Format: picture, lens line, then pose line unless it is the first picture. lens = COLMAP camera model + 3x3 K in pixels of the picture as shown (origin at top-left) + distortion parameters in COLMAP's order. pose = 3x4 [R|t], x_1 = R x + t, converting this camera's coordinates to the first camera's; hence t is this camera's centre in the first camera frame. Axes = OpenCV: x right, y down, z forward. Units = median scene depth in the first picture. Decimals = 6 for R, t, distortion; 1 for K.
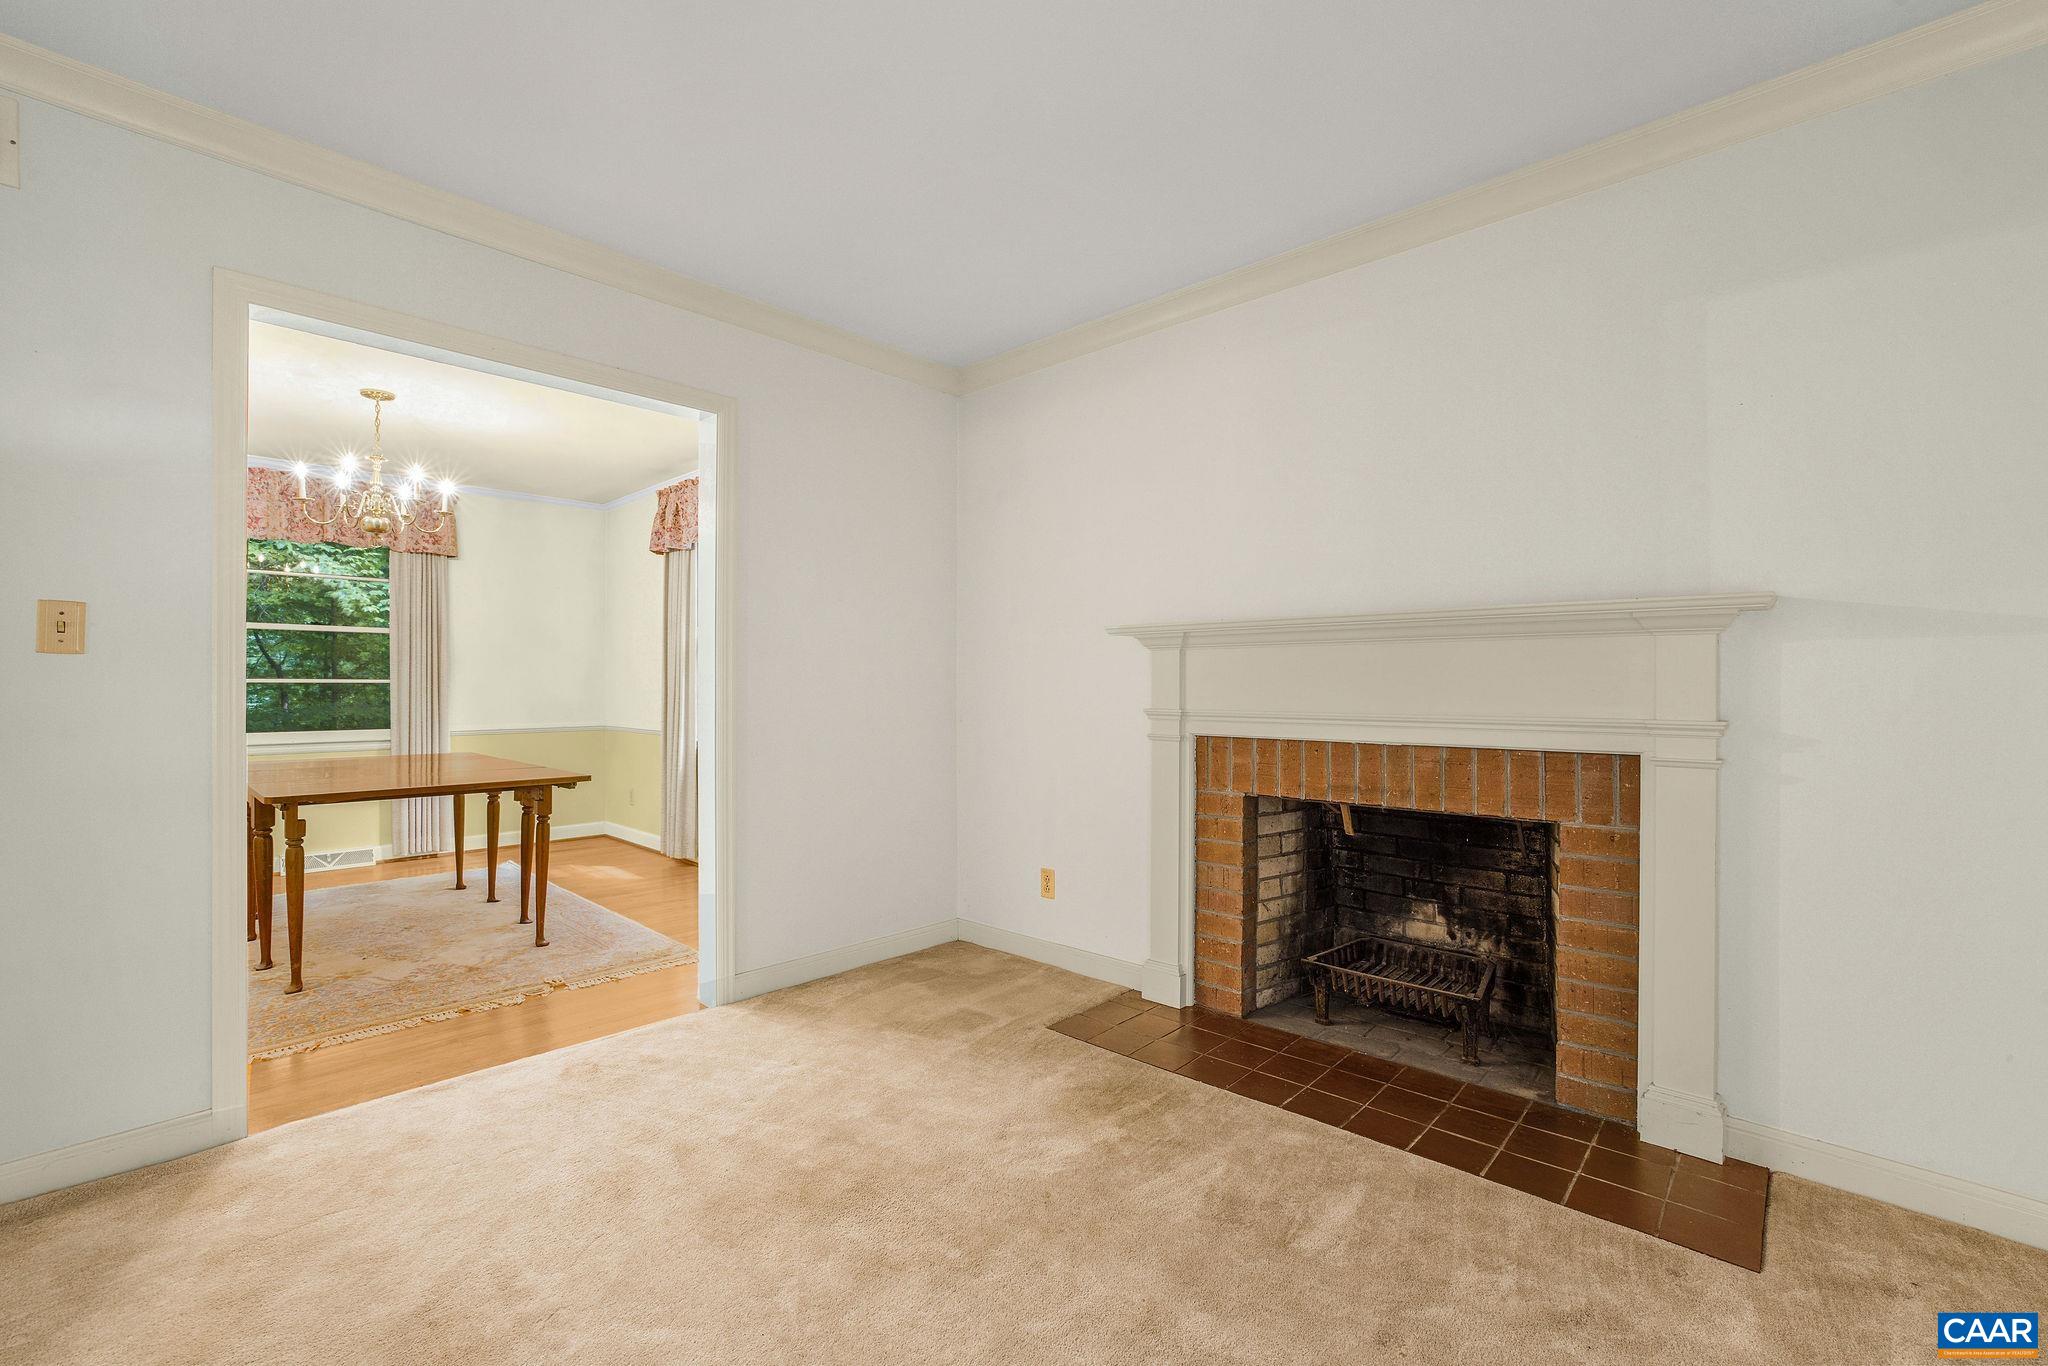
lens RADIAL K [[877.7, 0, 1017.3], [0, 877.7, 687.1], [0, 0, 1]] dist [-0.001884, 0.000487]
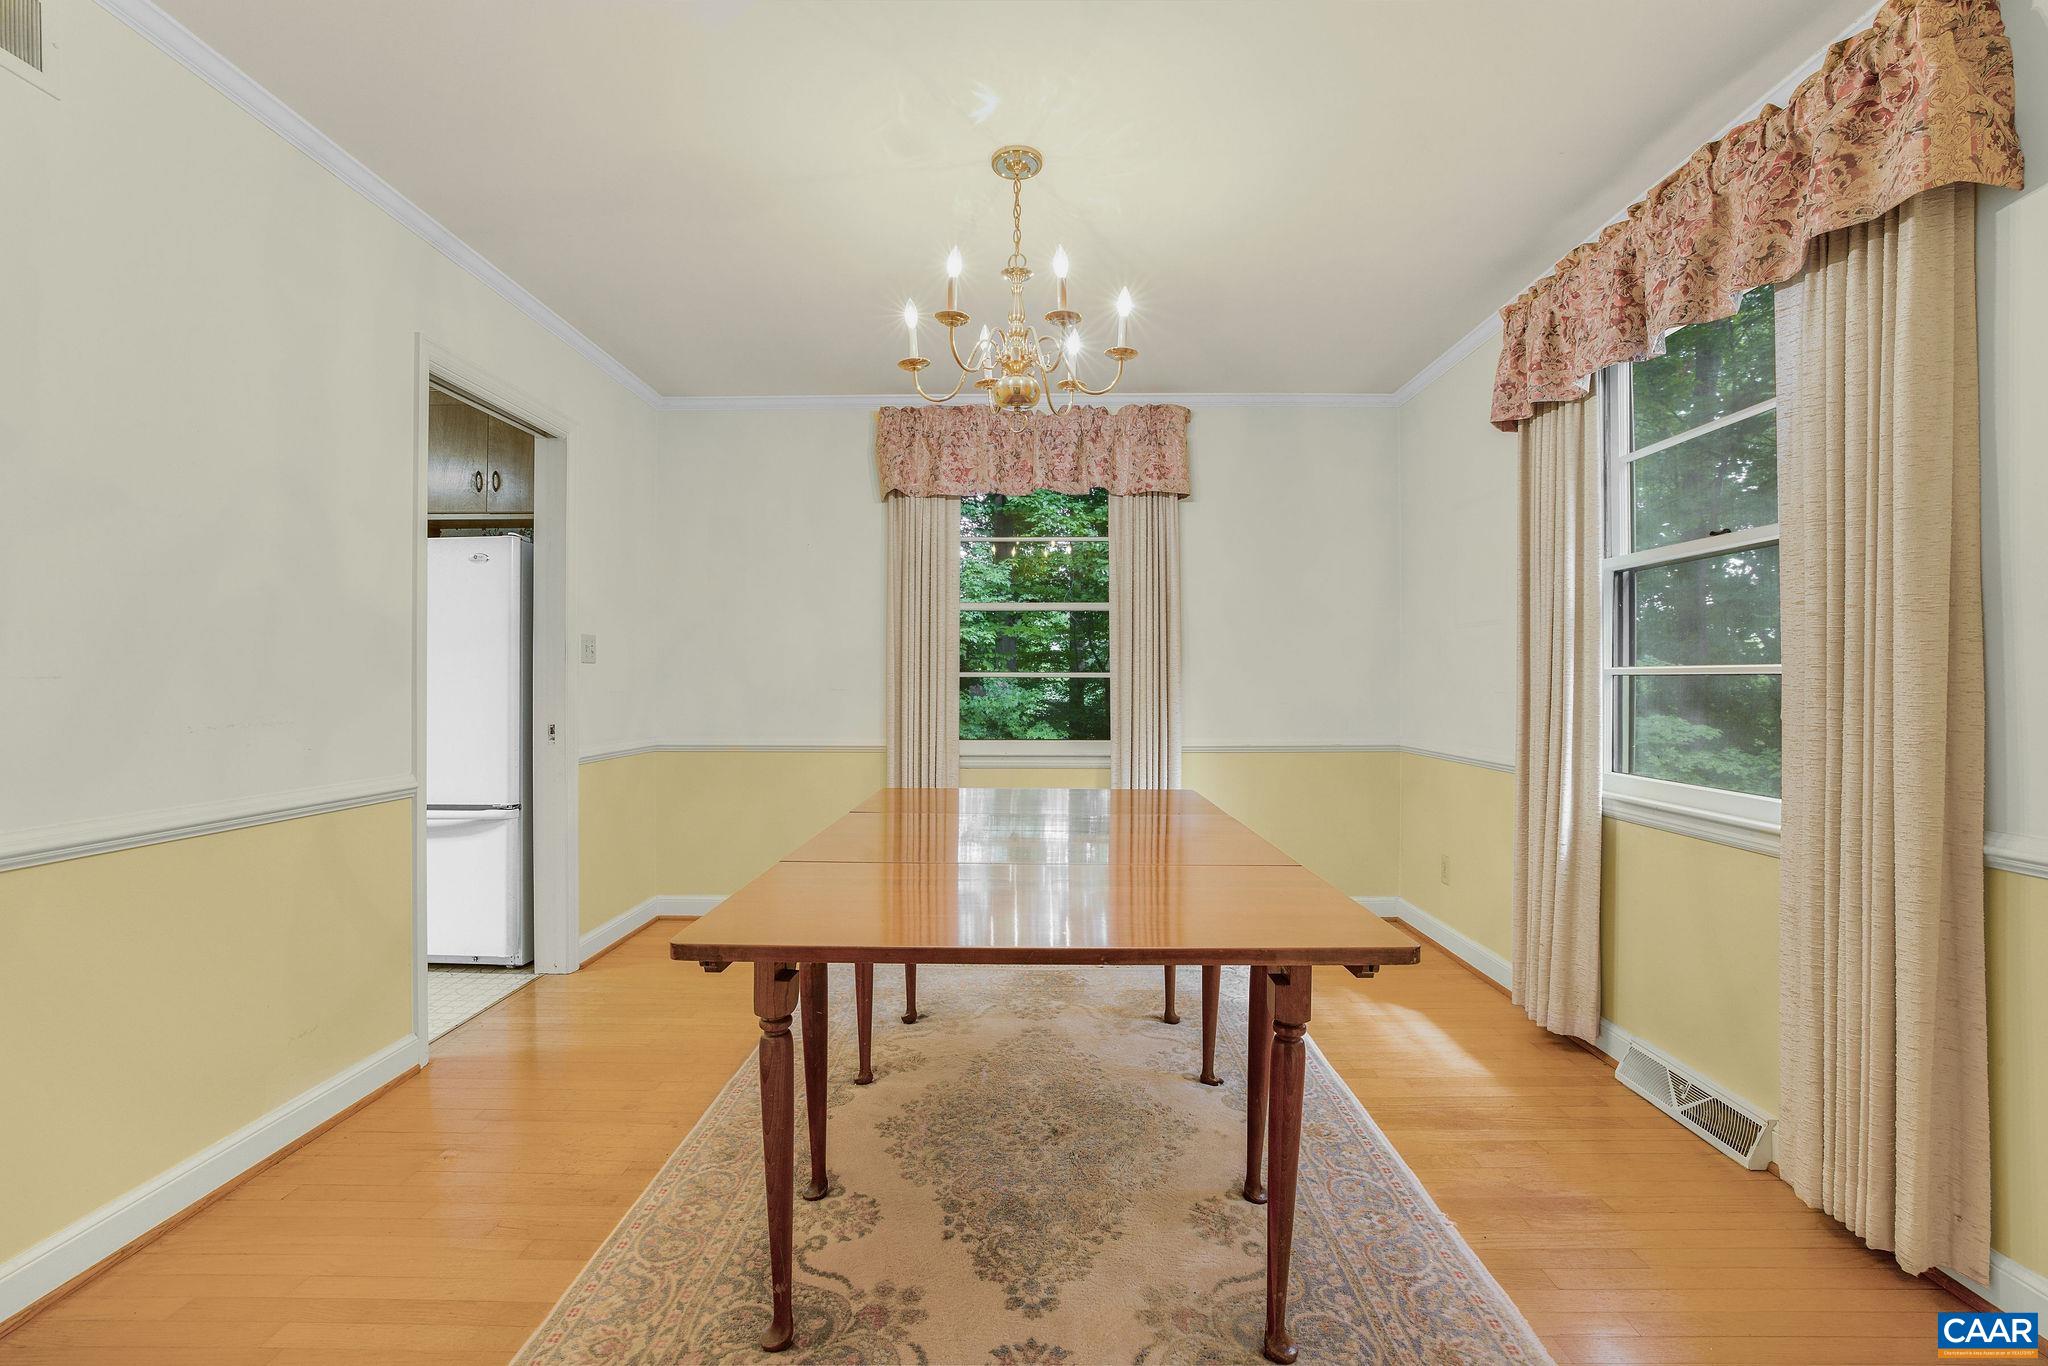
lens RADIAL K [[877.7, 0, 1002.1], [0, 877.7, 687.6], [0, 0, 1]] dist [-0.001884, 0.000487]
pose [[0.668073, 0.002979, -0.744090, -0.321372], [0.000608, 0.999989, 0.004549, 0.001084], [0.744096, -0.003492, 0.668064, 0.620143]]
